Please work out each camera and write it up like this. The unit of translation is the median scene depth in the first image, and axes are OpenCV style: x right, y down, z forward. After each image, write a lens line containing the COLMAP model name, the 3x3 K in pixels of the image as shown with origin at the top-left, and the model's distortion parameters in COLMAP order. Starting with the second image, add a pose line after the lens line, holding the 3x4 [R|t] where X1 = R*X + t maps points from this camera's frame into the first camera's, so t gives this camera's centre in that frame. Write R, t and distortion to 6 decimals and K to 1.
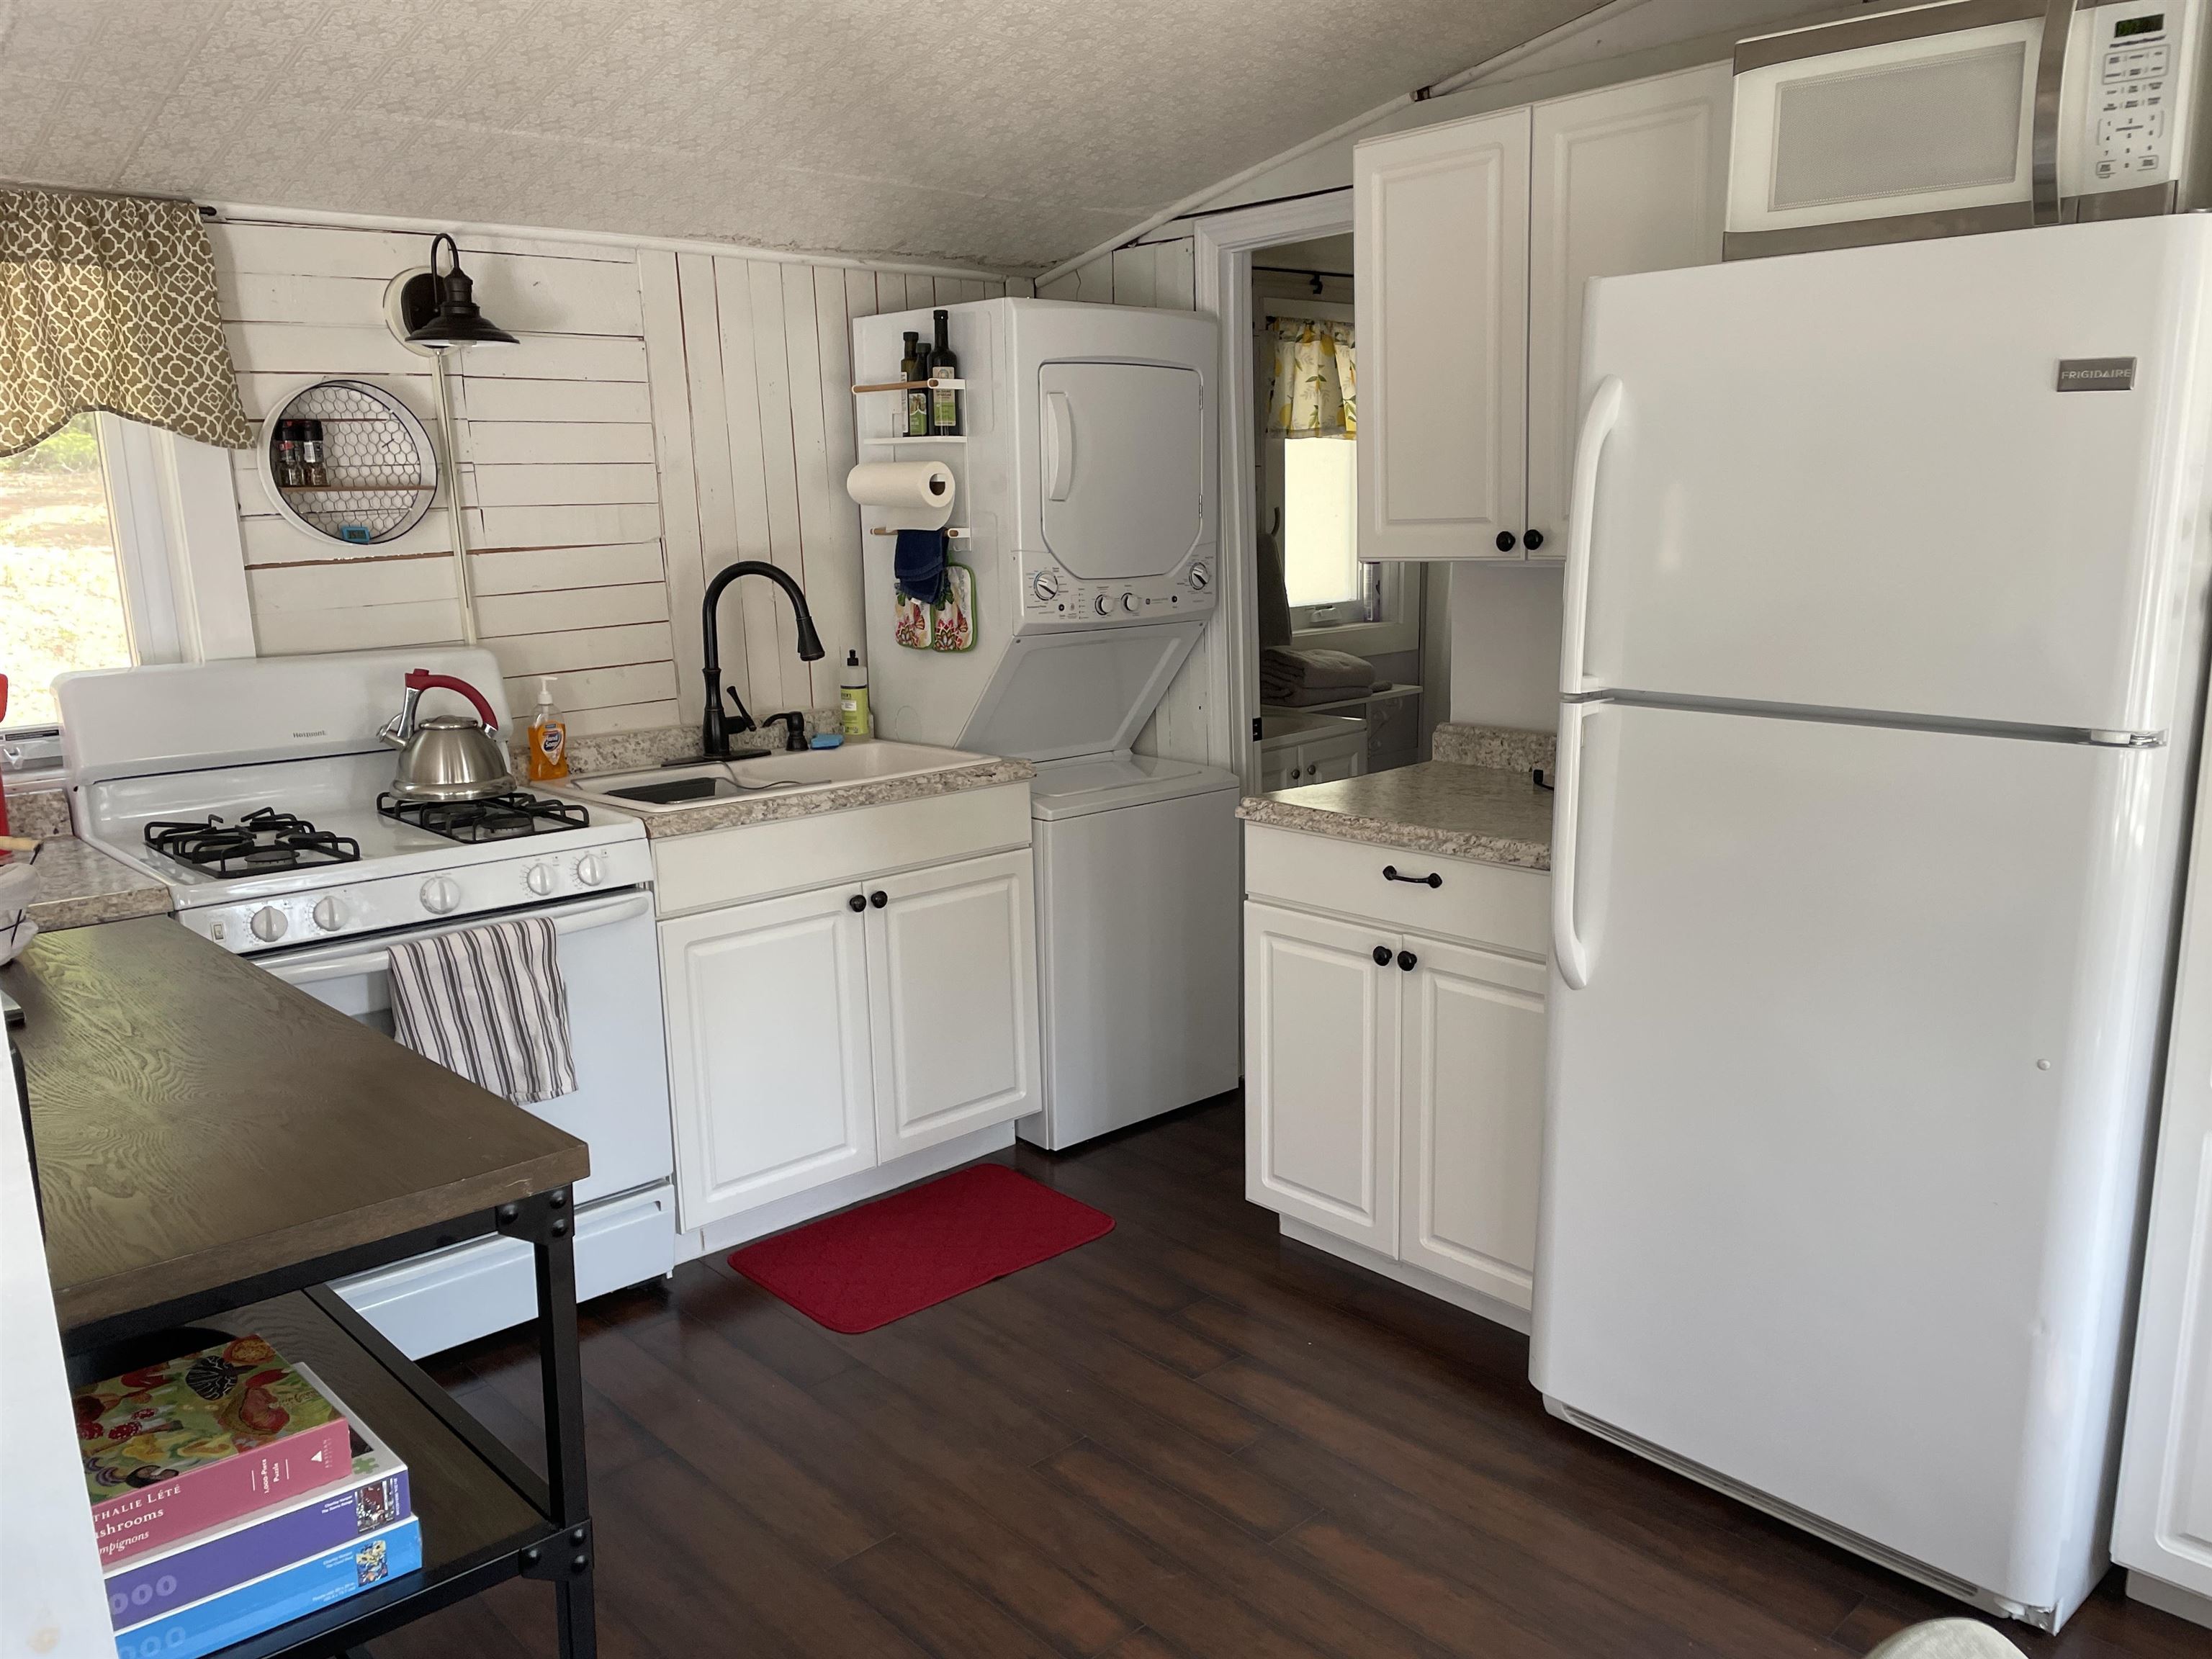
lens RADIAL K [[1660.2, 0, 1093.3], [0, 1660.2, 858.0], [0, 0, 1]] dist [0.103520, -0.127259]
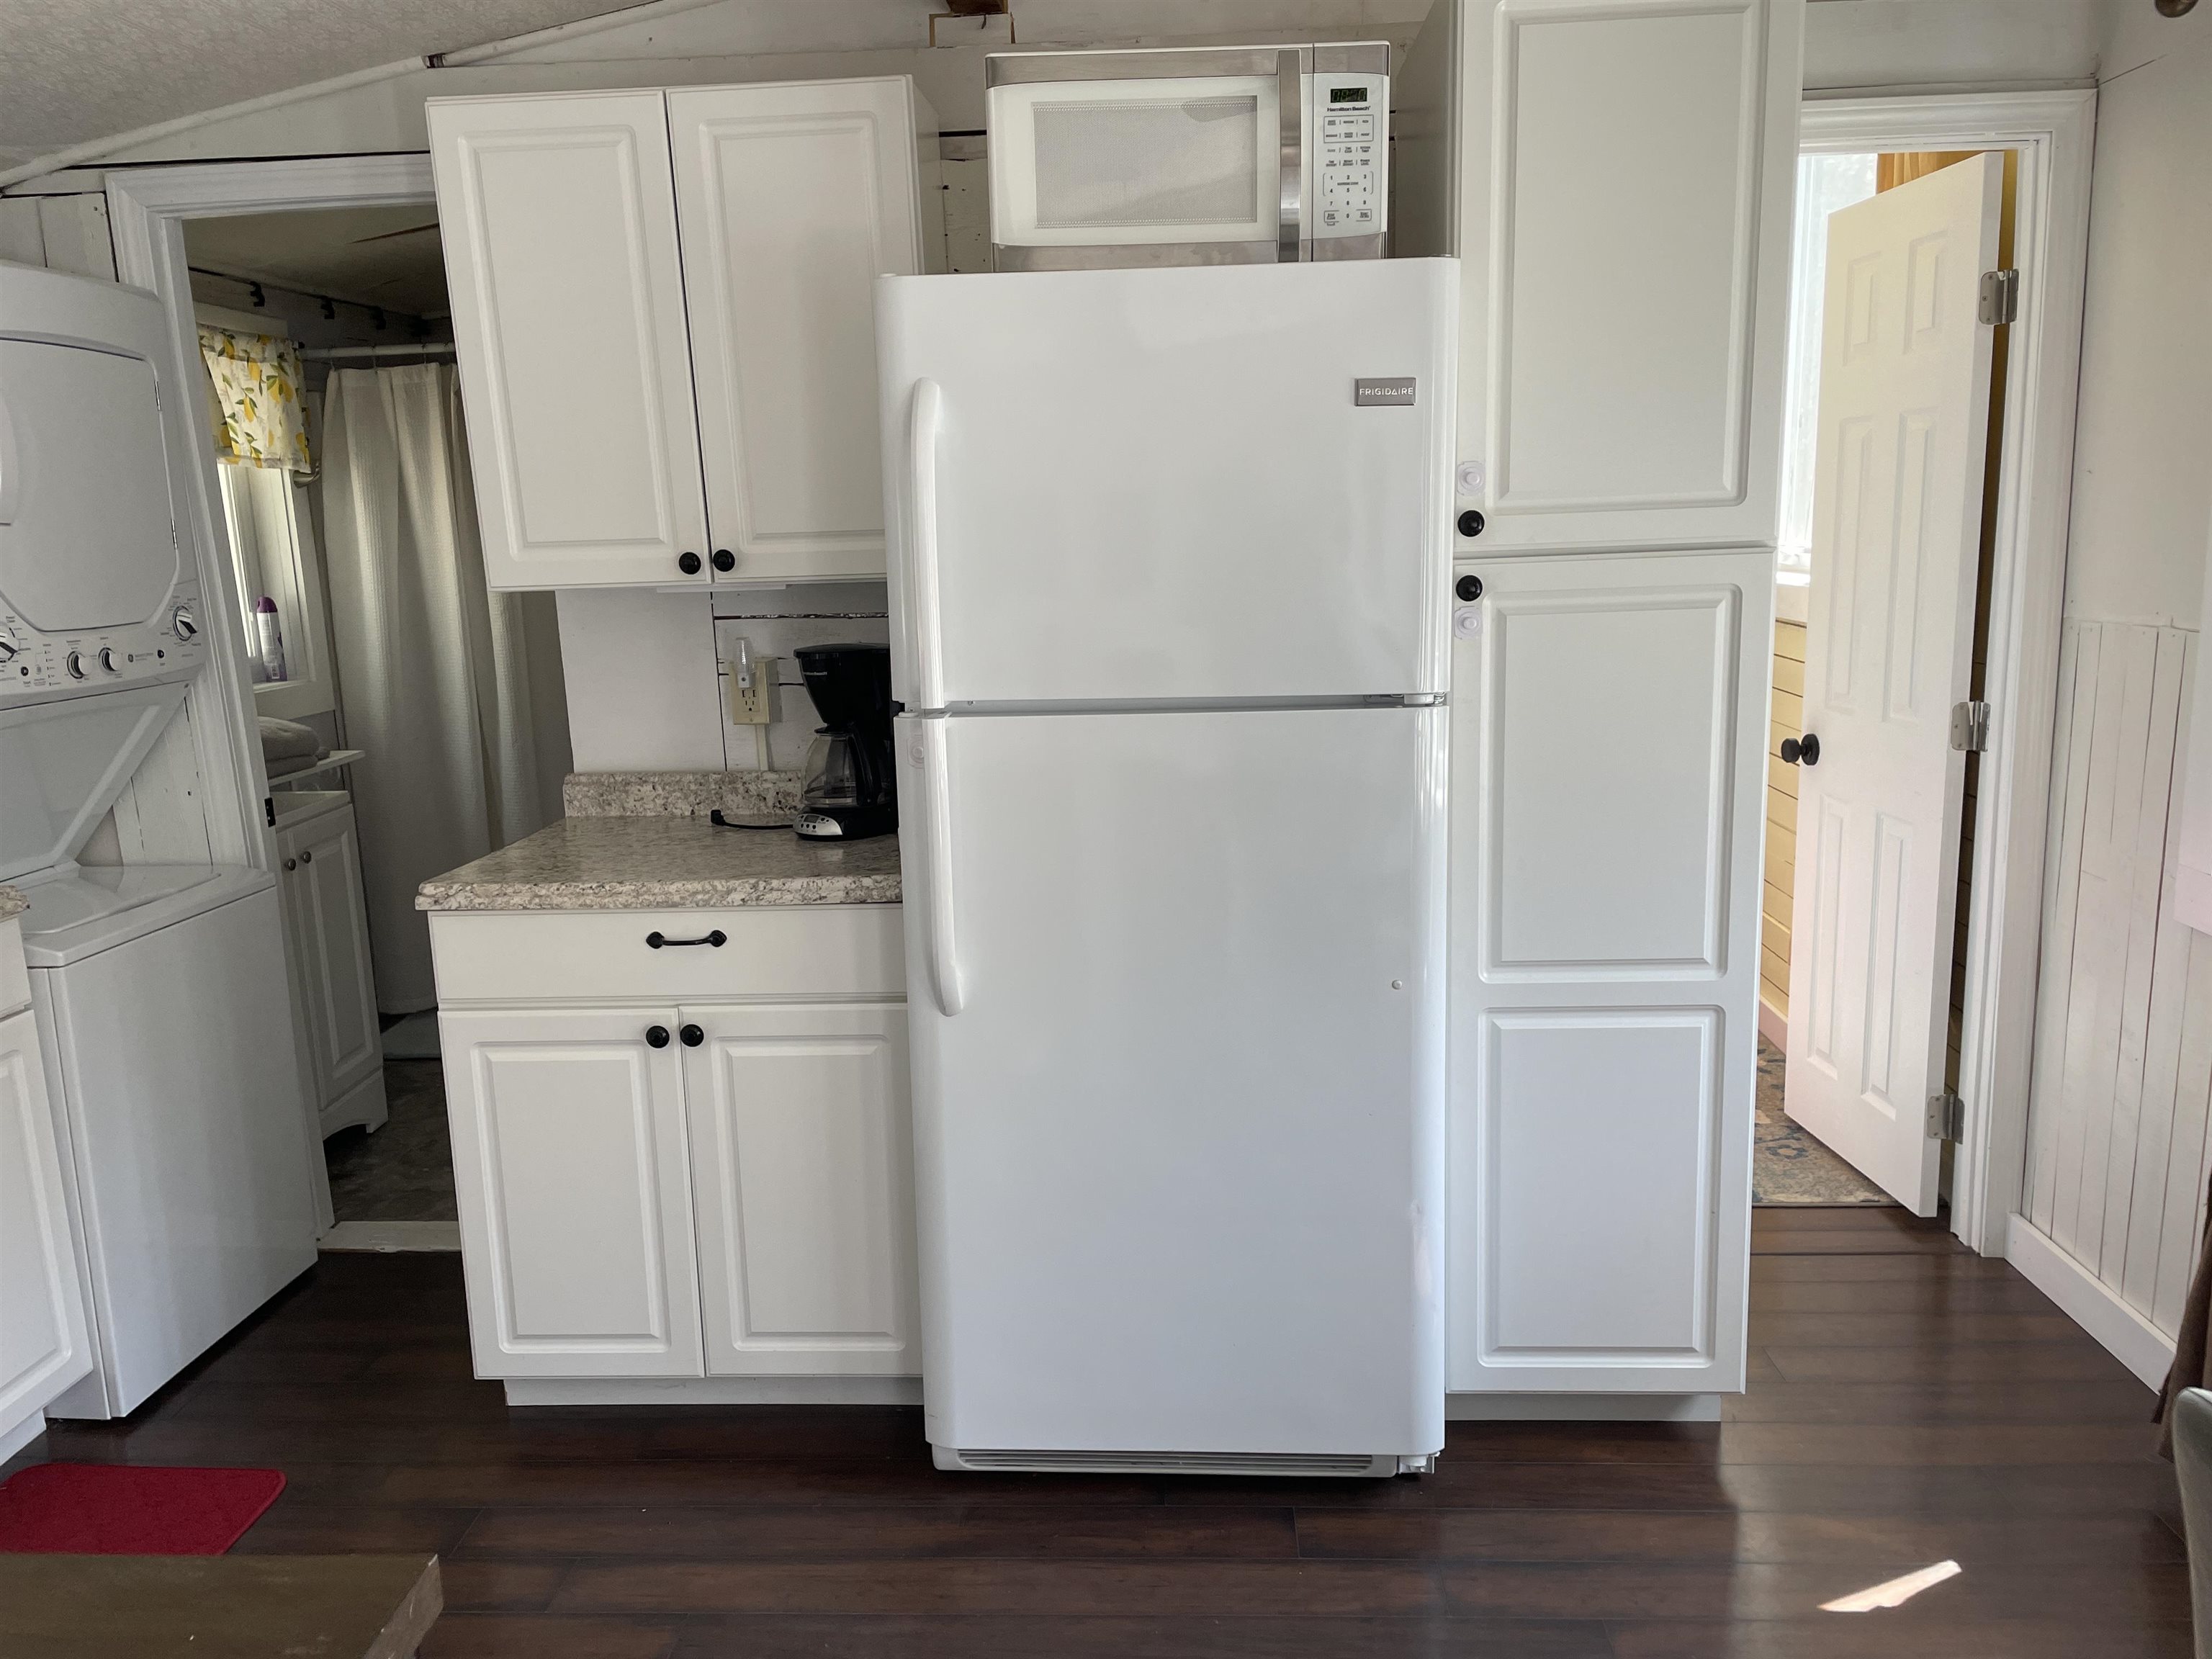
lens RADIAL K [[1671.4, 0, 1087.5], [0, 1671.4, 851.2], [0, 0, 1]] dist [0.098240, -0.129919]
pose [[0.720142, -0.135496, 0.680467, -0.243338], [0.162699, 0.986378, 0.024224, -0.020808], [-0.674481, 0.093266, 0.732378, 0.194581]]
